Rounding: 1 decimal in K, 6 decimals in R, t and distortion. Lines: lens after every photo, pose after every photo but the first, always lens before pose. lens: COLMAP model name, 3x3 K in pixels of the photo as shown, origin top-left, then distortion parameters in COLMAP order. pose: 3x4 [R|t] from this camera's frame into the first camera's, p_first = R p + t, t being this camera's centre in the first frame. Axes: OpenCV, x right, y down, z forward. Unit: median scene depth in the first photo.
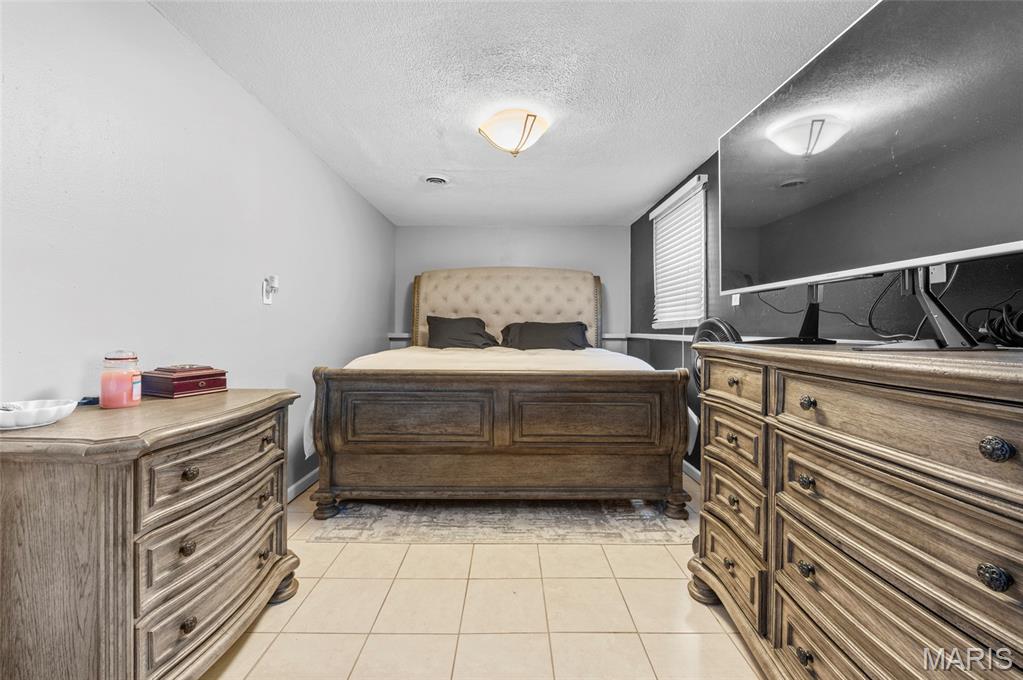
lens RADIAL K [[412.6, 0, 509.8], [0, 412.6, 321.9], [0, 0, 1]] dist [-0.004719, -0.000007]
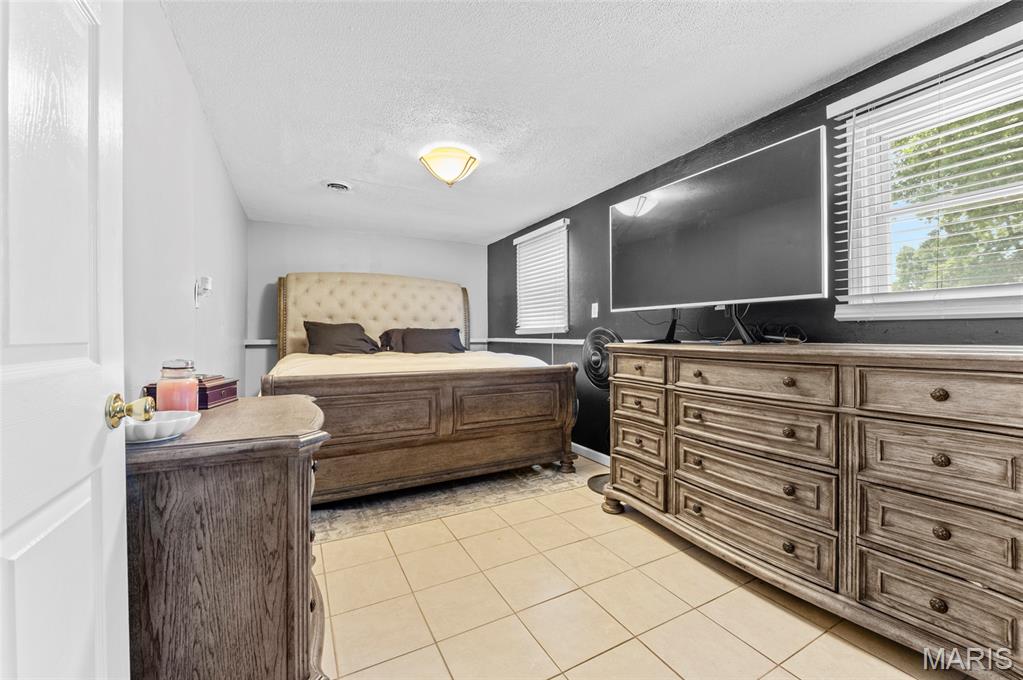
lens RADIAL K [[411.0, 0, 513.5], [0, 411.0, 325.8], [0, 0, 1]] dist [-0.001961, 0.000052]
pose [[0.877618, 0.006960, 0.479309, -0.411809], [-0.005579, 0.999975, -0.004306, -0.004317], [-0.479328, 0.001104, 0.877635, -0.111064]]
